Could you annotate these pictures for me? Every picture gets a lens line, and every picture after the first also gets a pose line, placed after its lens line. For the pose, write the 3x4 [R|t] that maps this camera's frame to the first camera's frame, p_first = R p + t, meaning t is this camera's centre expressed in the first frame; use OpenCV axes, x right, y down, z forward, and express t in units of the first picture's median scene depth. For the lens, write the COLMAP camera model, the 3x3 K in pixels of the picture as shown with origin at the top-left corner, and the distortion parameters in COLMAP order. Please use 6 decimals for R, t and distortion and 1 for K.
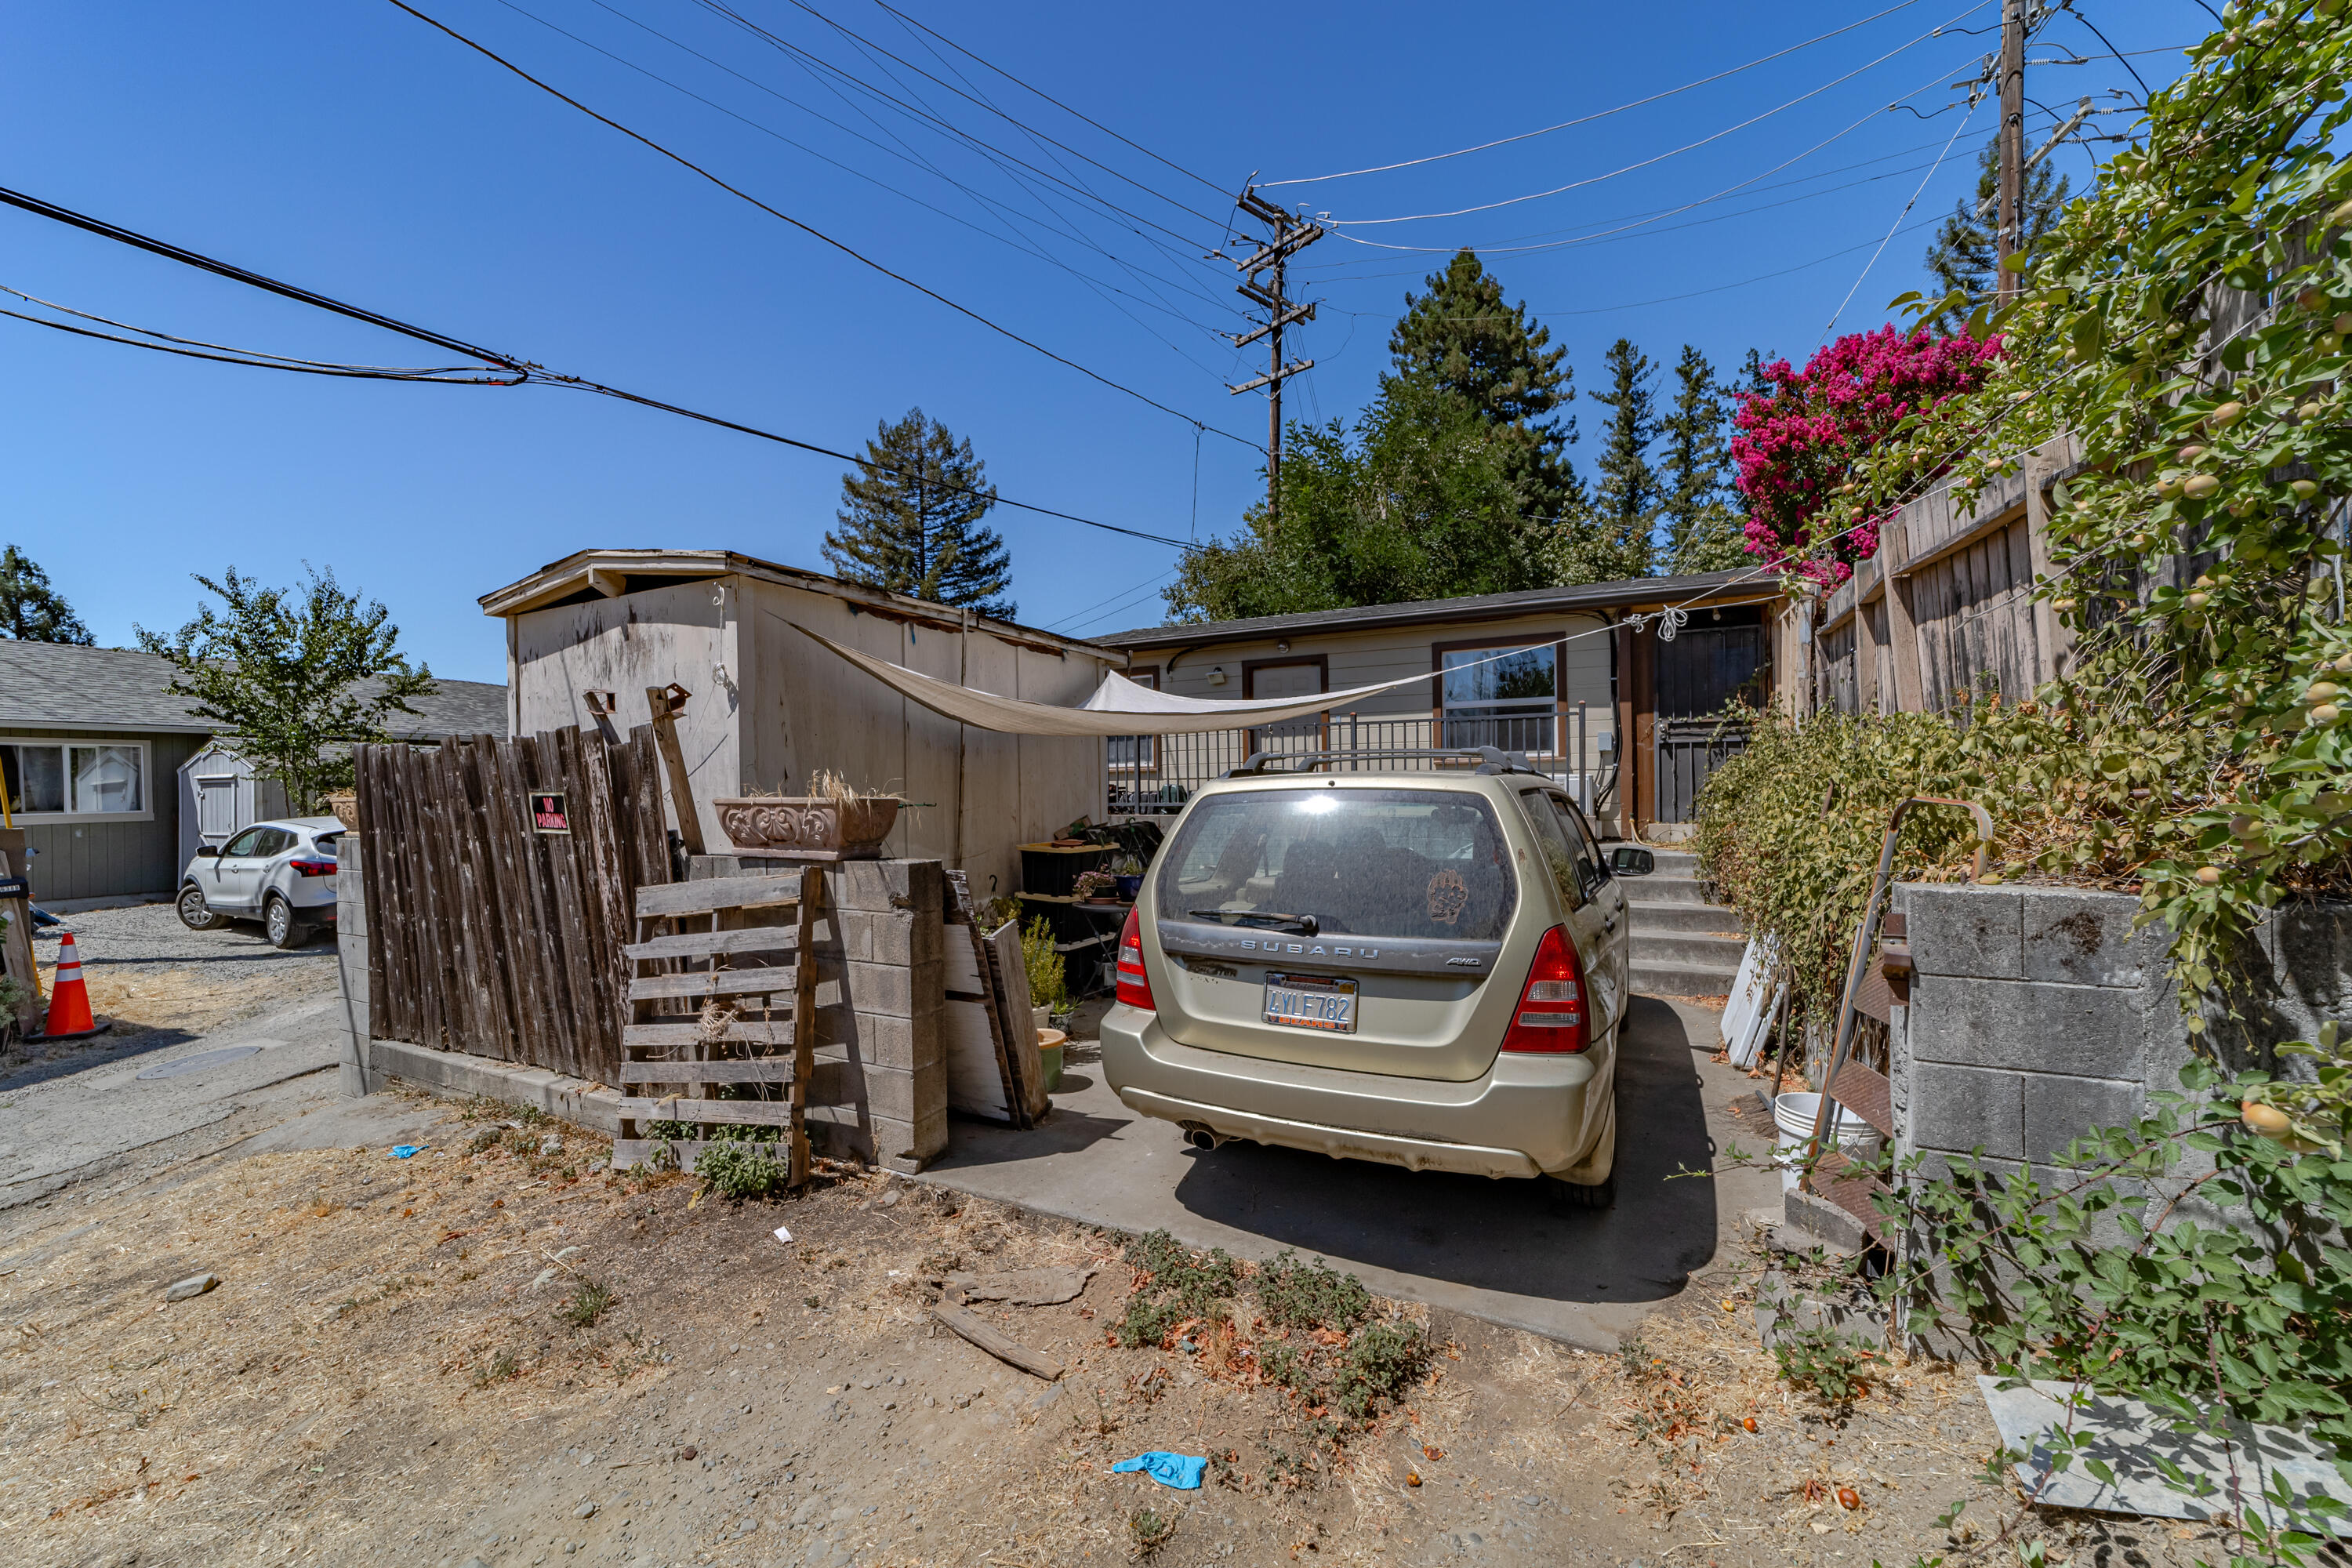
lens RADIAL K [[900.3, 0, 1176.5], [0, 900.3, 797.0], [0, 0, 1]] dist [-0.016225, 0.009284]
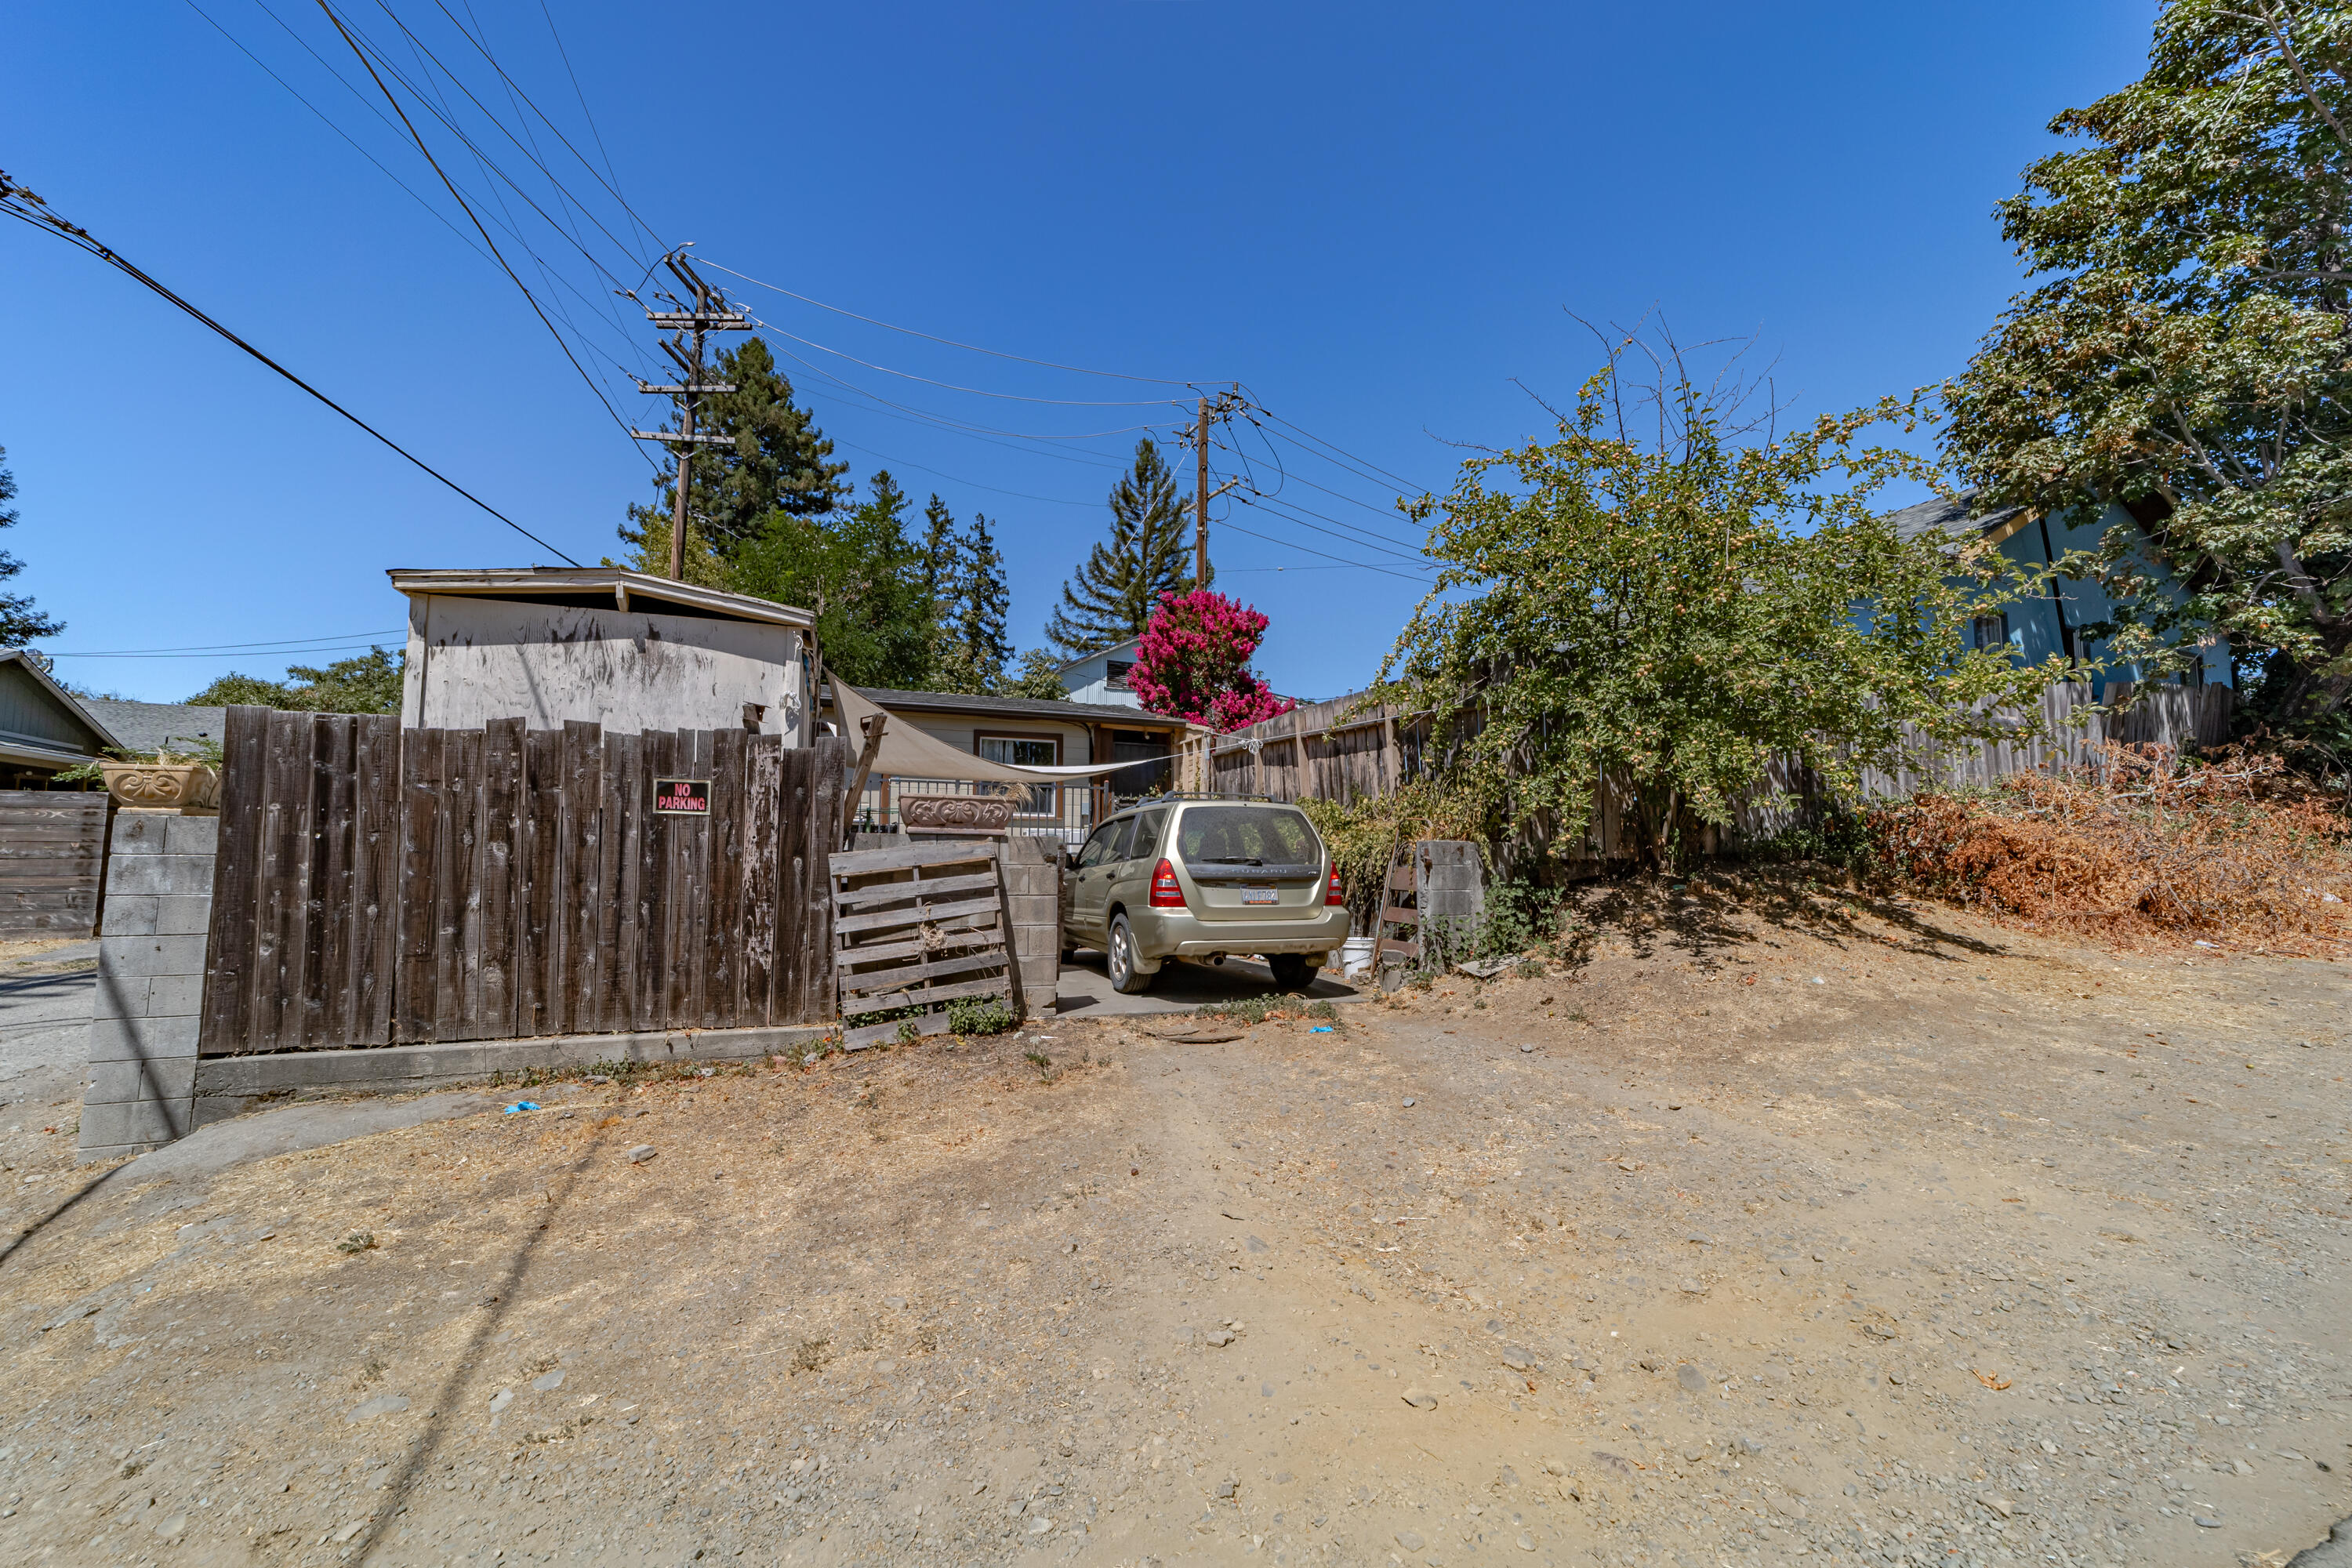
lens RADIAL K [[900.3, 0, 1176.5], [0, 900.3, 797.0], [0, 0, 1]] dist [-0.016225, 0.009284]
pose [[0.673914, 0.073458, 0.735149, -0.920218], [-0.005851, 0.995544, -0.094114, 0.102818], [-0.738787, 0.059123, 0.671341, -0.235152]]
